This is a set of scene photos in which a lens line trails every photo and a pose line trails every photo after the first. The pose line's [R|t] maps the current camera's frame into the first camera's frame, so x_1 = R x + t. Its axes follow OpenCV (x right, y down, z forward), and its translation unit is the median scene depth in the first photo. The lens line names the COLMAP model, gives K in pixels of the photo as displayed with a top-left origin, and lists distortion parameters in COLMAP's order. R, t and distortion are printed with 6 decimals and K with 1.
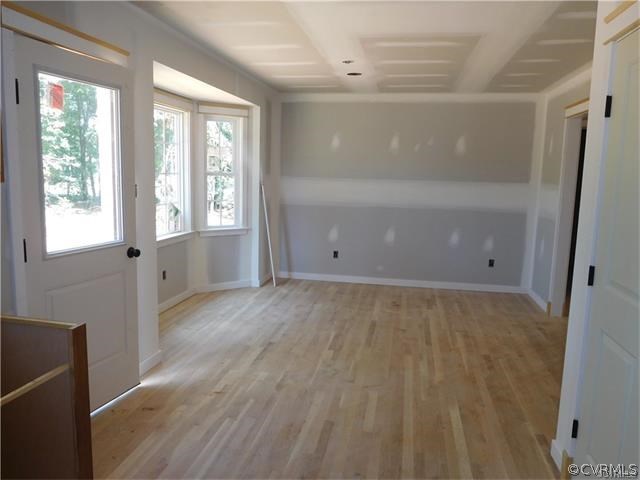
lens RADIAL K [[478.2, 0, 319.9], [0, 478.2, 238.8], [0, 0, 1]] dist [-0.000628, 0.001055]
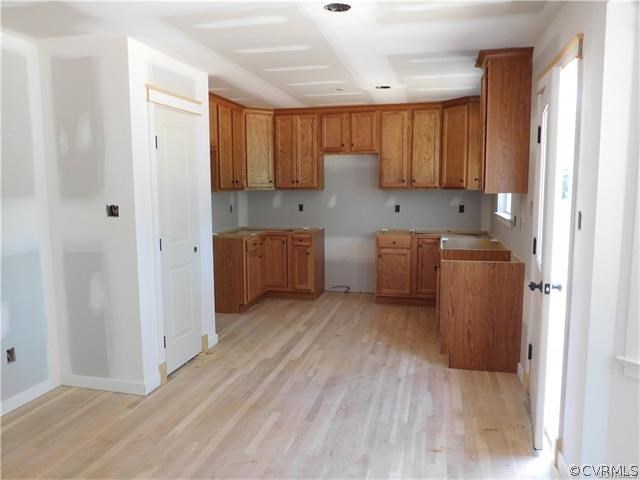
lens RADIAL K [[478.2, 0, 320.3], [0, 478.2, 239.5], [0, 0, 1]] dist [-0.000628, 0.001055]
pose [[-0.998322, -0.029611, 0.049761, -0.044241], [-0.016011, 0.967011, 0.254230, -0.272708], [-0.055648, 0.253007, -0.965863, 1.899596]]
